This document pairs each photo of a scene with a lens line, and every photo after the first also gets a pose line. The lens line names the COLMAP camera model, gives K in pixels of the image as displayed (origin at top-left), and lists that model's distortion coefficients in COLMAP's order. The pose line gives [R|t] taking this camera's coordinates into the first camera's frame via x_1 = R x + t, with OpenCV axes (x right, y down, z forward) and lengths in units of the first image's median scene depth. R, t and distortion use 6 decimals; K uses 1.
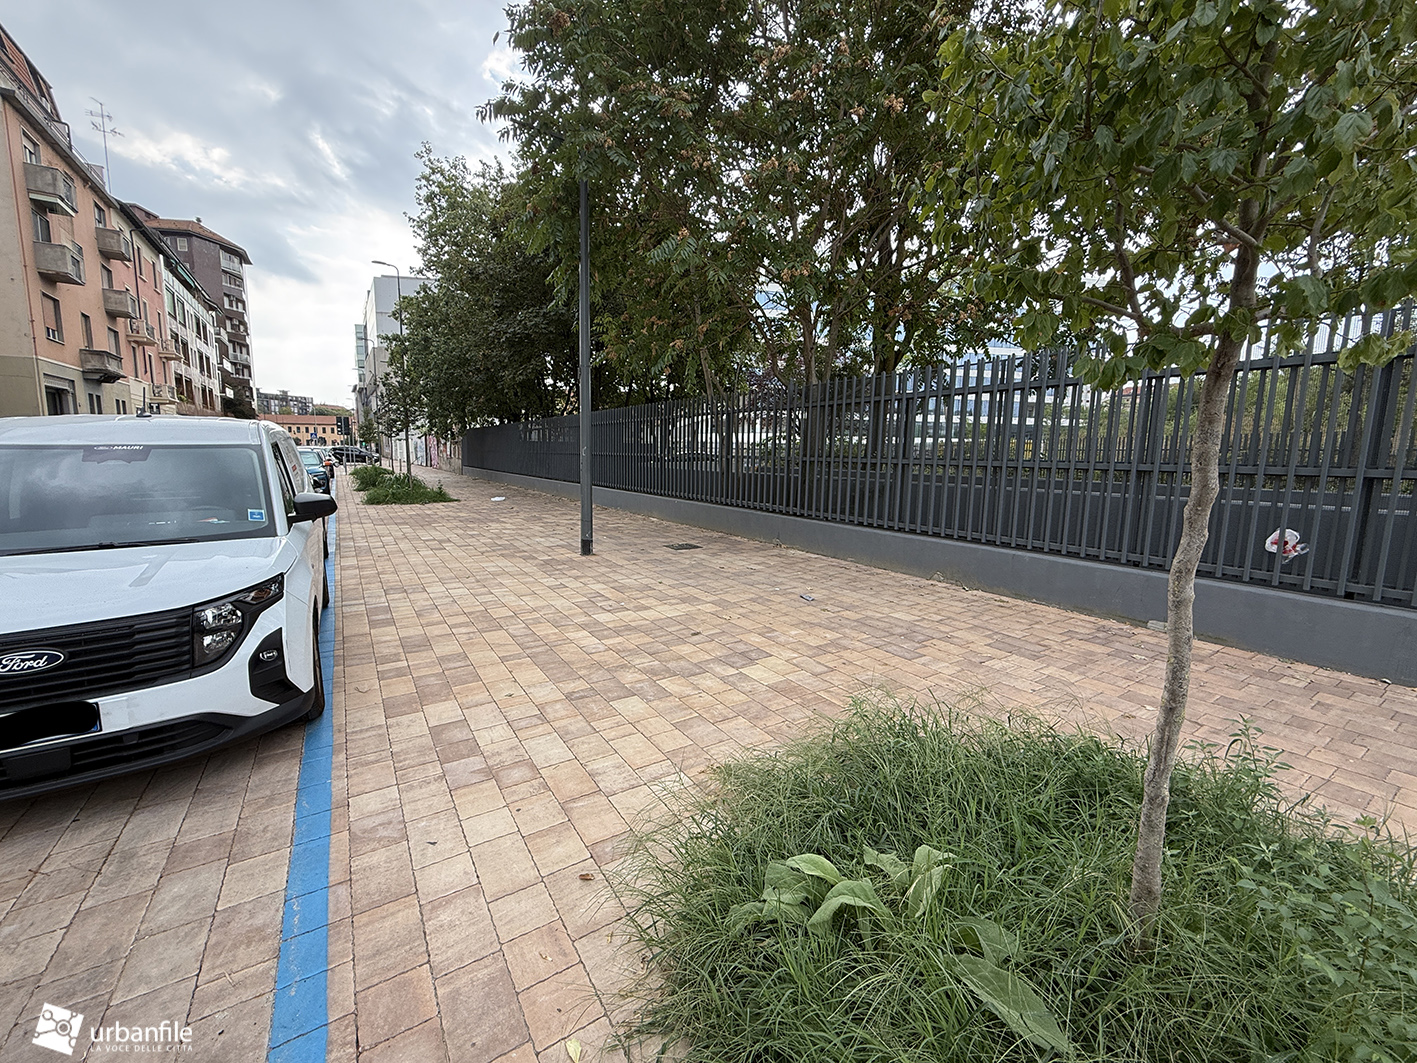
lens RADIAL K [[578.6, 0, 711.3], [0, 578.6, 530.5], [0, 0, 1]] dist [-0.000605, 0.000203]
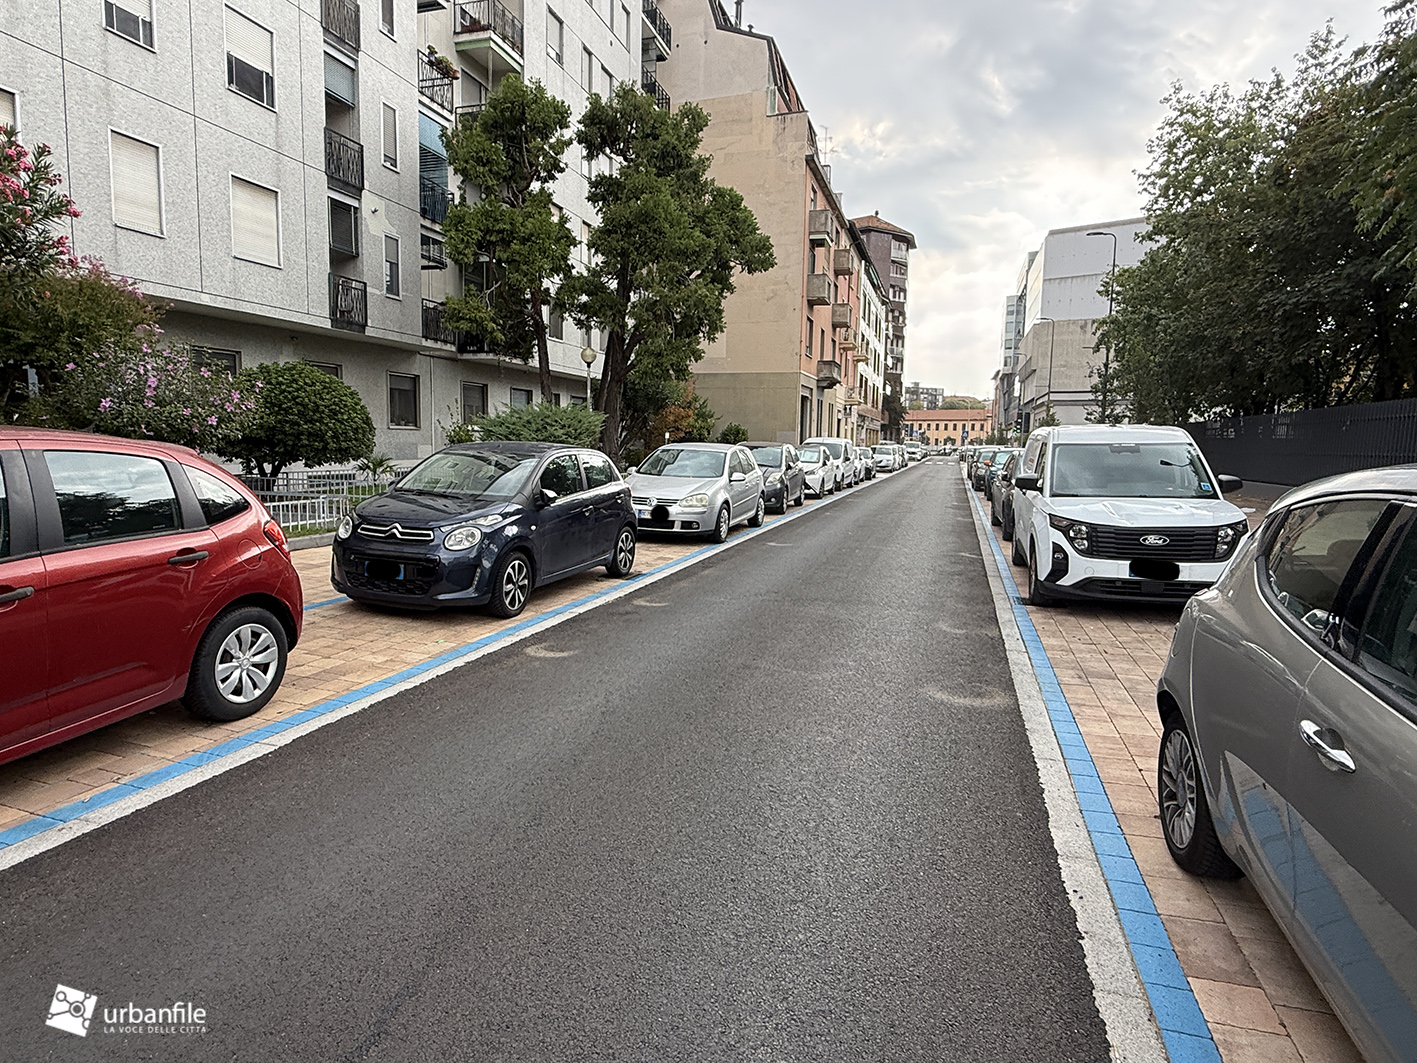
lens RADIAL K [[818.5, 0, 703.3], [0, 818.5, 527.7], [0, 0, 1]] dist [0.001912, 0.000028]
pose [[0.646007, 0.075499, -0.759589, 0.003608], [-0.109878, 0.993931, 0.005343, 0.014475], [0.755382, 0.080011, 0.650382, -0.097849]]
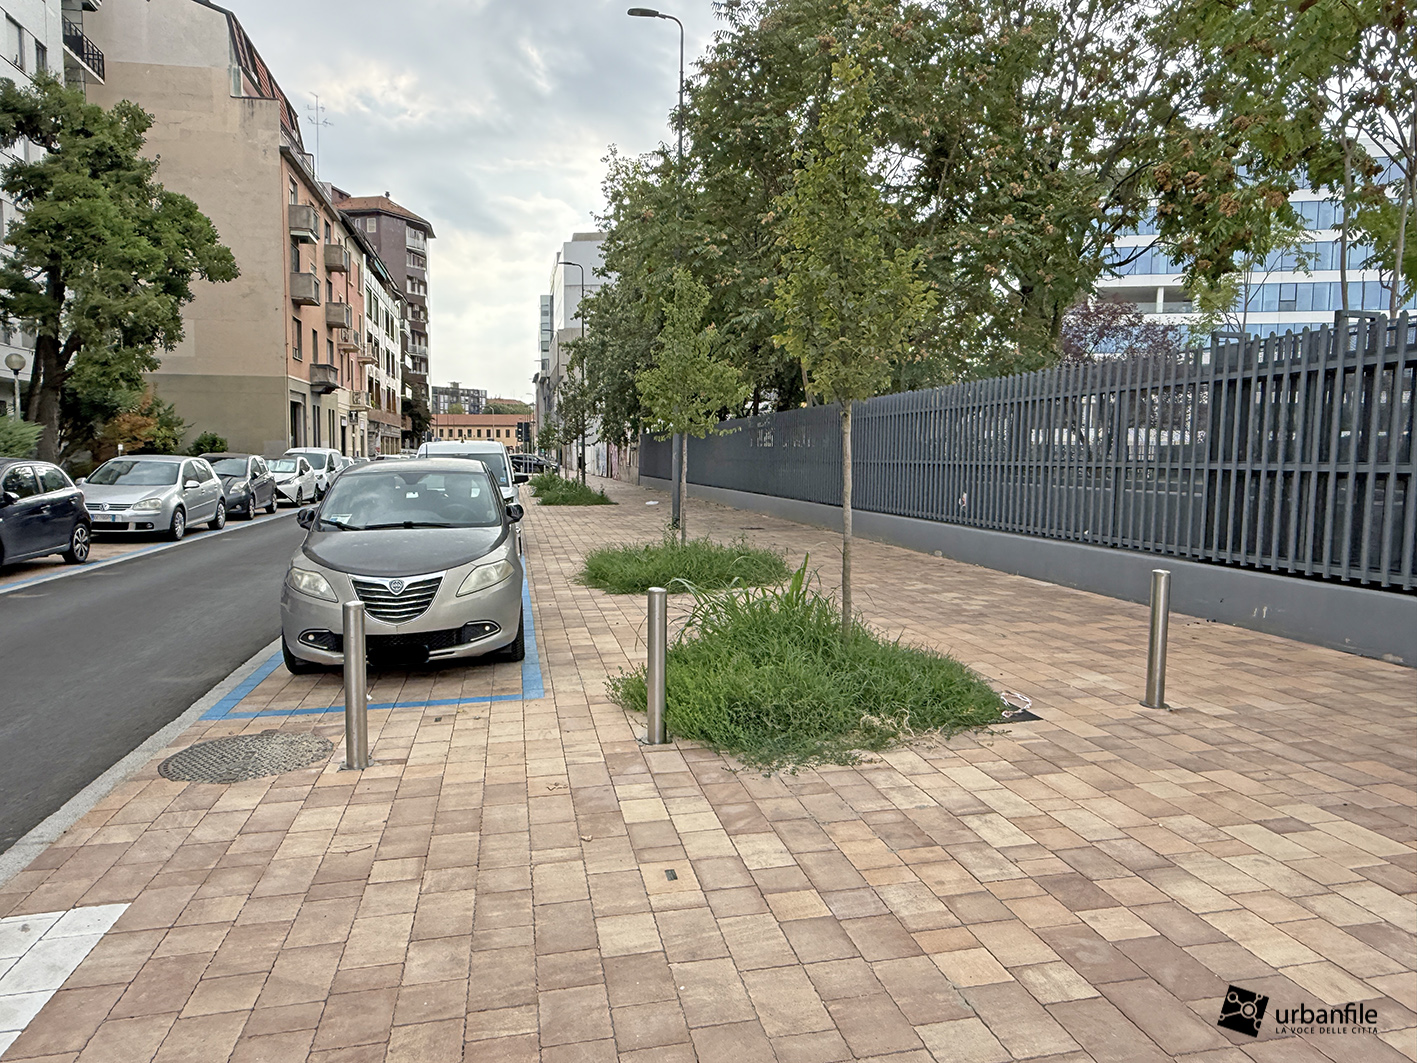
lens RADIAL K [[941.7, 0, 713.4], [0, 941.7, 530.9], [0, 0, 1]] dist [0.008136, -0.003493]
pose [[0.936531, 0.019424, -0.350046, 0.104268], [-0.040028, 0.997859, -0.051720, 0.024998], [0.348292, 0.062449, 0.935304, -0.171702]]
